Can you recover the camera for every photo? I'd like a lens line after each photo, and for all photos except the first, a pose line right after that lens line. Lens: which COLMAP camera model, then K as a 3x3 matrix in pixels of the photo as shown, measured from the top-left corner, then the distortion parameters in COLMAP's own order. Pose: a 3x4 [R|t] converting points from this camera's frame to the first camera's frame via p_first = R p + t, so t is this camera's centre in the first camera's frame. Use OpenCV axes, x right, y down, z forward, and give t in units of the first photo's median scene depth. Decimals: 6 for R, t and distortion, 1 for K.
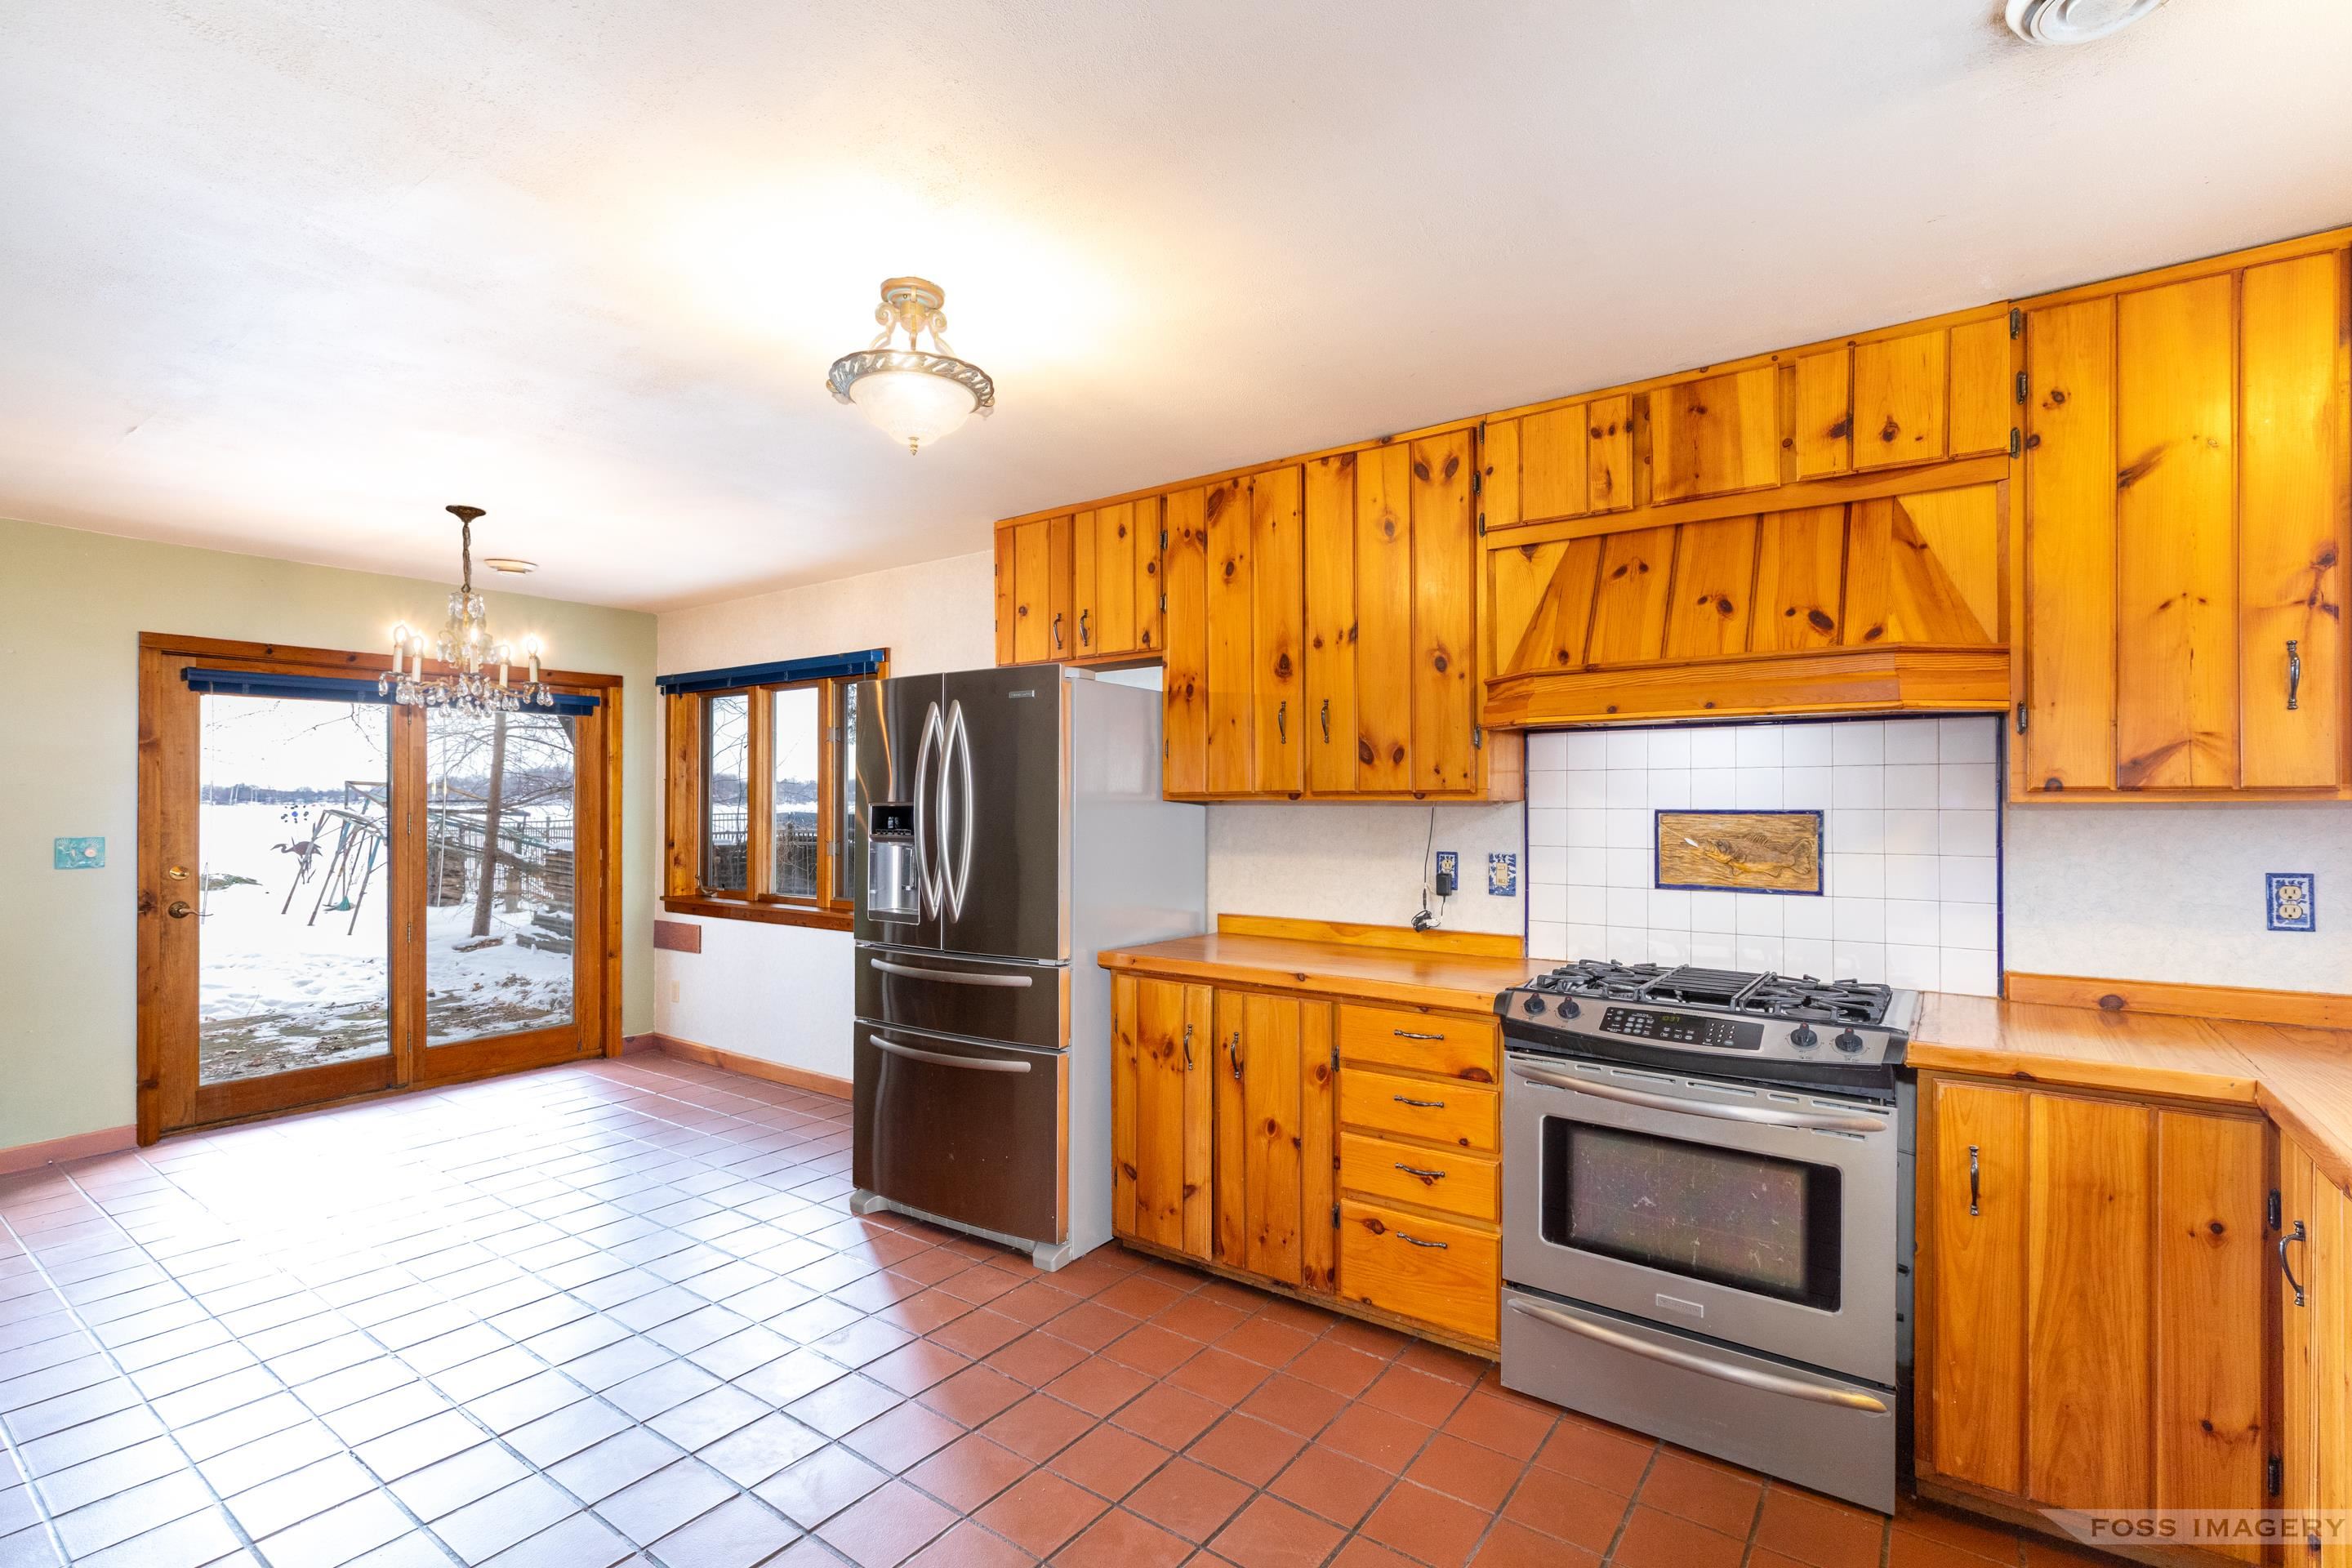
lens RADIAL K [[1072.8, 0, 1176.0], [0, 1072.8, 795.0], [0, 0, 1]] dist [0.008944, -0.000494]
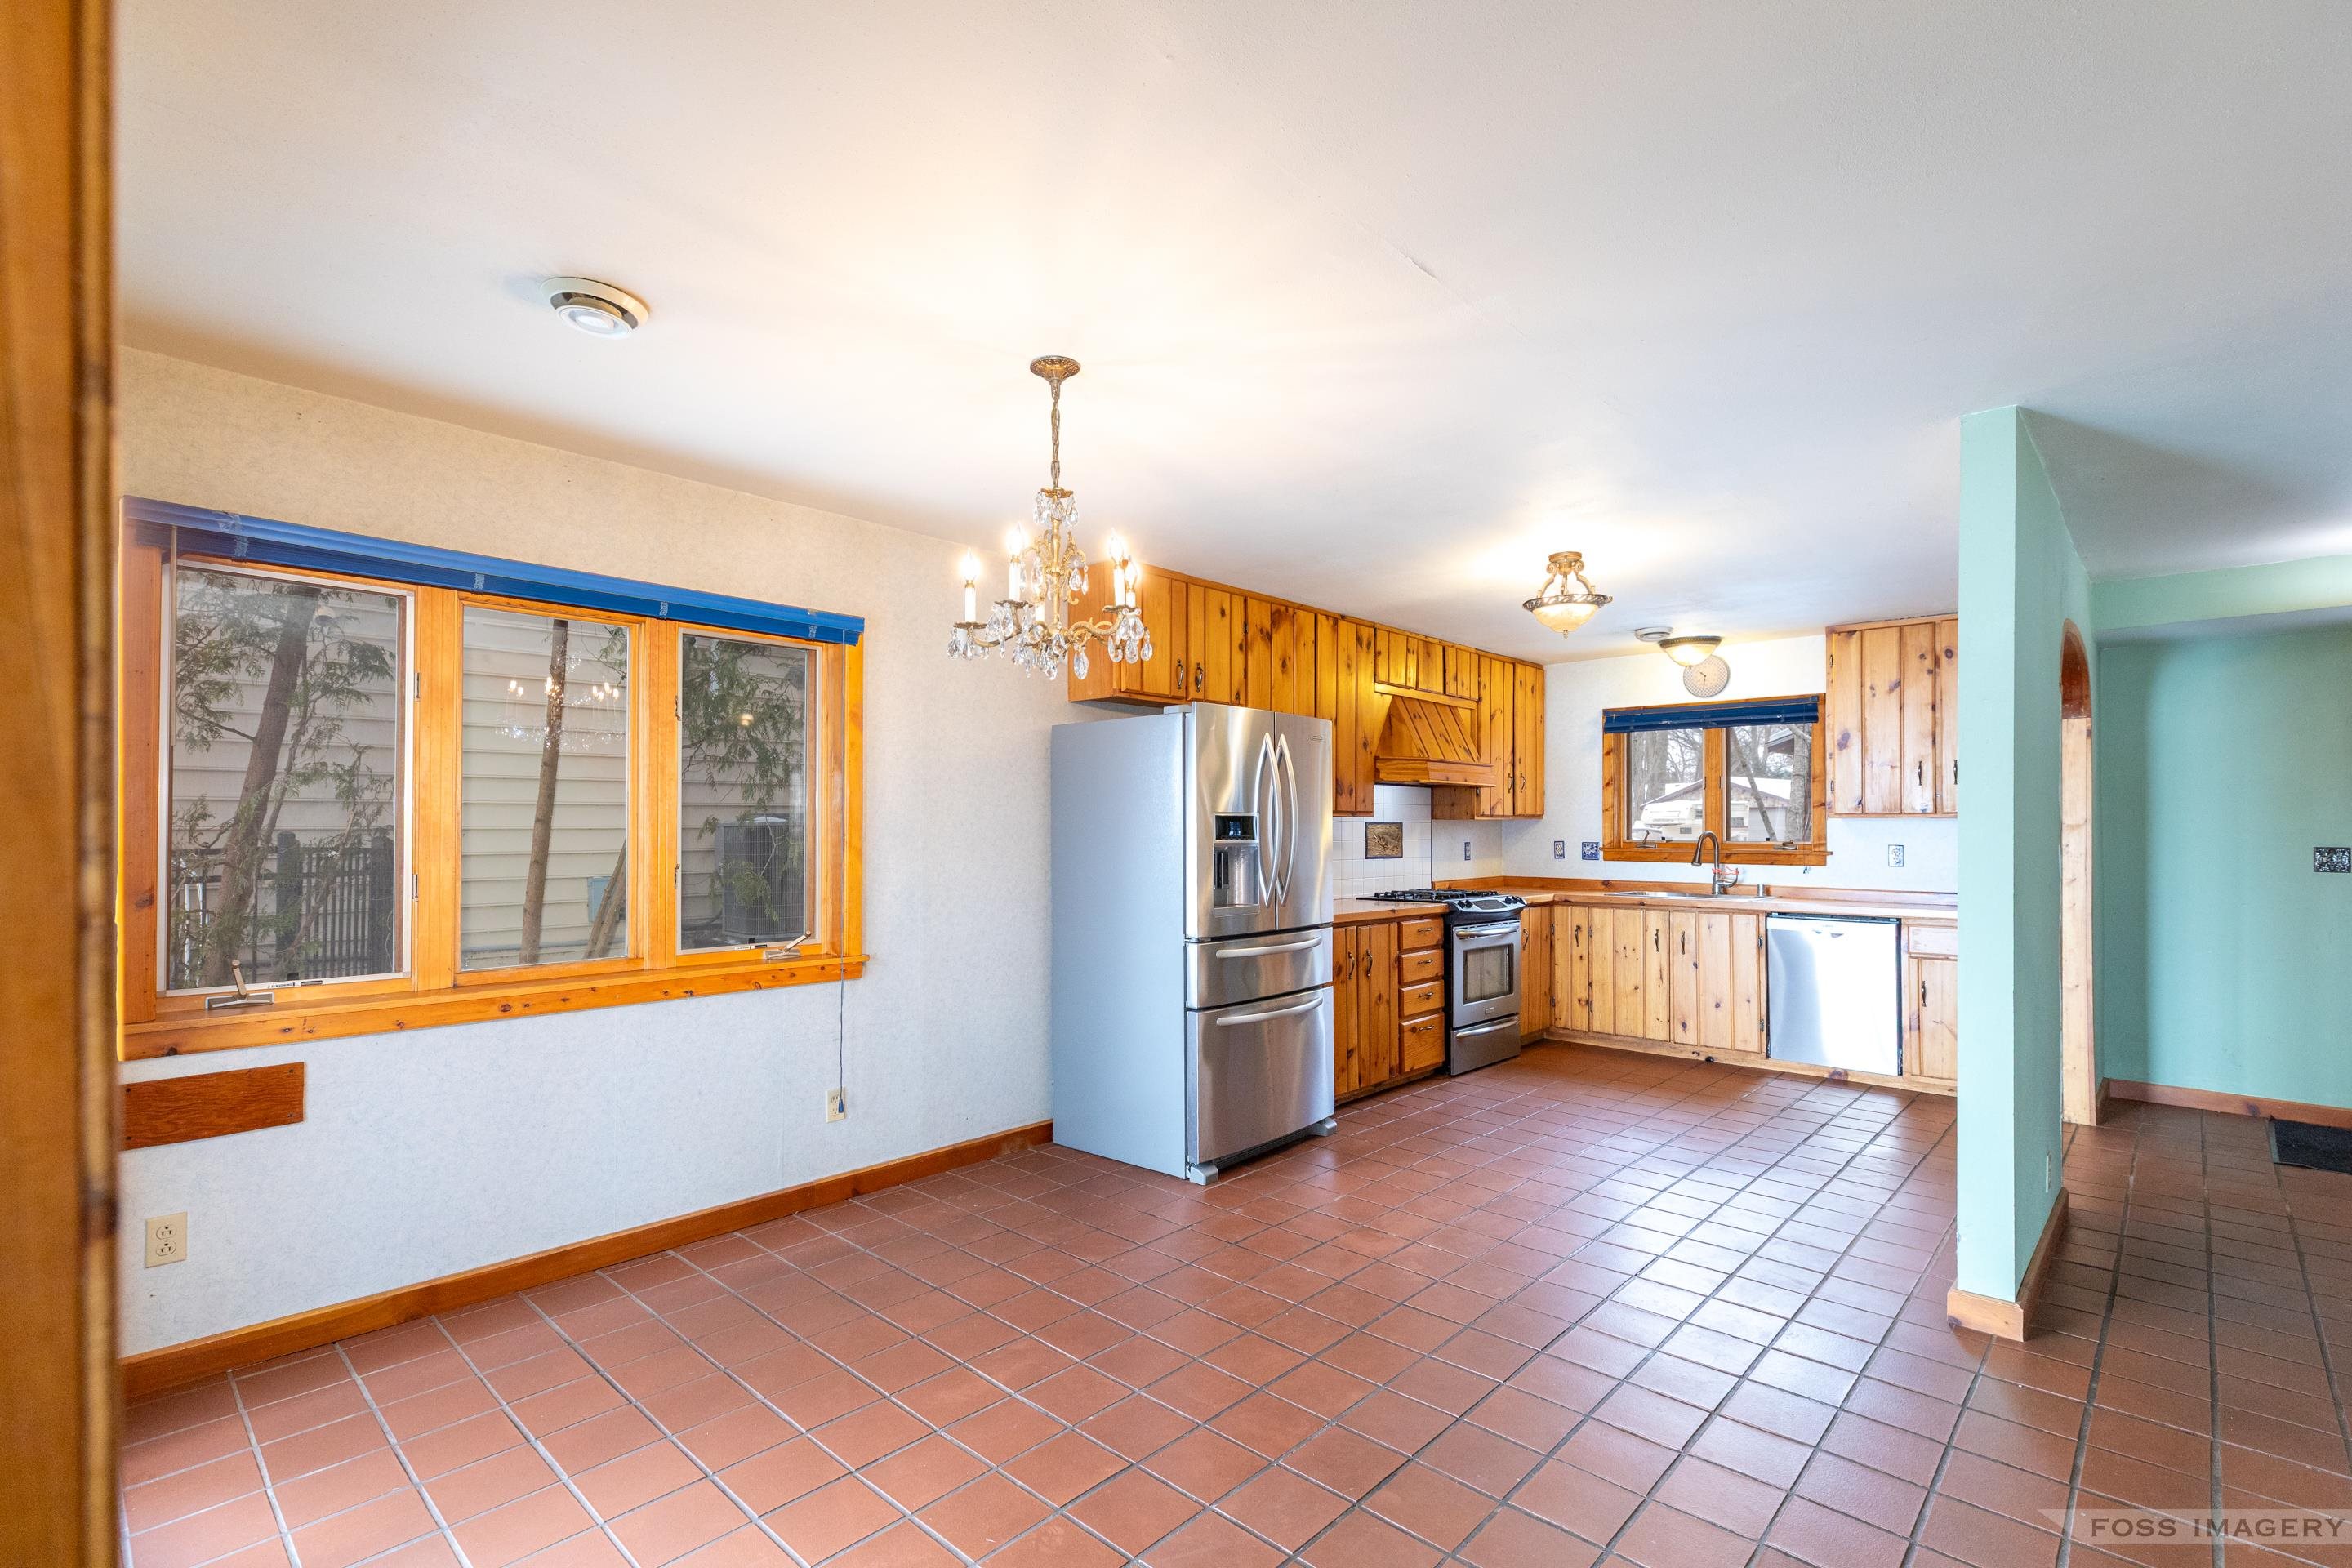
lens RADIAL K [[1072.8, 0, 1168.5], [0, 1072.8, 827.0], [0, 0, 1]] dist [0.008944, -0.000494]
pose [[0.130190, 0.008003, 0.991457, -1.640407], [-0.000976, 0.999968, -0.007943, 0.038626], [-0.991489, 0.000066, 0.130193, 1.061722]]
